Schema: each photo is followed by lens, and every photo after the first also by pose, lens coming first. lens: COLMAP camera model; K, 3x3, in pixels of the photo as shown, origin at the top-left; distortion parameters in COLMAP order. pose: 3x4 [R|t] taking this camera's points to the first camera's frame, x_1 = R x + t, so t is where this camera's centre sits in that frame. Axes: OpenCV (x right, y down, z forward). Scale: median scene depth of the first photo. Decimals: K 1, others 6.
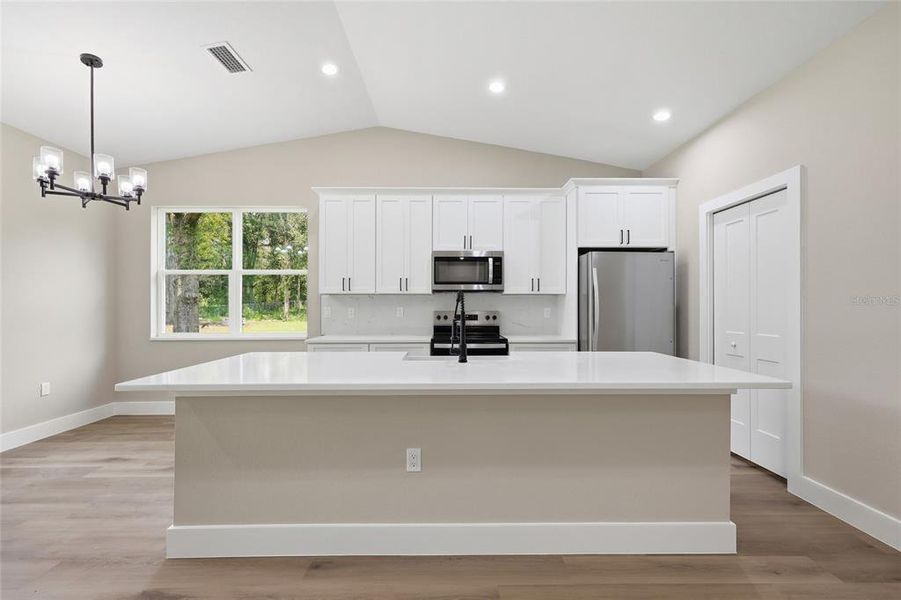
lens RADIAL K [[366.2, 0, 446.7], [0, 366.2, 306.8], [0, 0, 1]] dist [-0.001800, -0.000032]
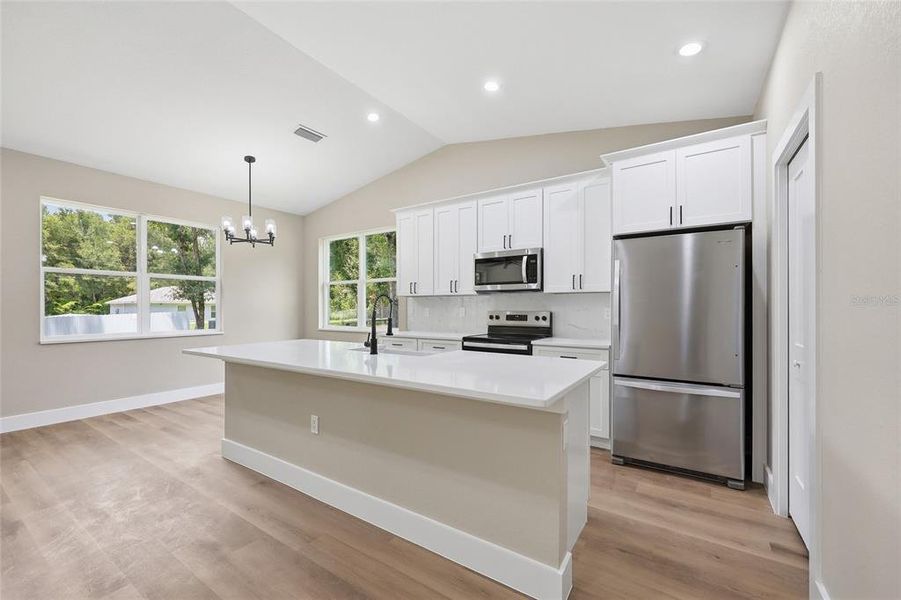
lens RADIAL K [[366.2, 0, 446.7], [0, 366.2, 306.8], [0, 0, 1]] dist [-0.001800, -0.000032]
pose [[0.828211, -0.003839, -0.560403, 0.486471], [0.002690, 0.999992, -0.002876, 0.002618], [0.560410, 0.000875, 0.828215, 0.087158]]
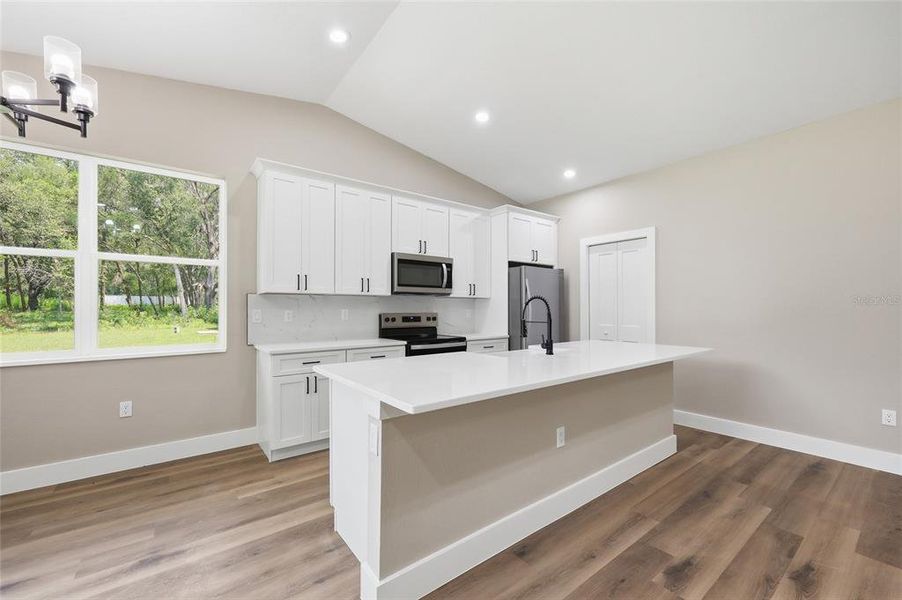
lens RADIAL K [[366.6, 0, 447.2], [0, 366.6, 306.8], [0, 0, 1]] dist [-0.001800, -0.000032]
pose [[0.800117, 0.002585, 0.599838, -0.523539], [-0.000413, 0.999993, -0.003758, -0.001612], [-0.599844, 0.002760, 0.800112, 0.123765]]
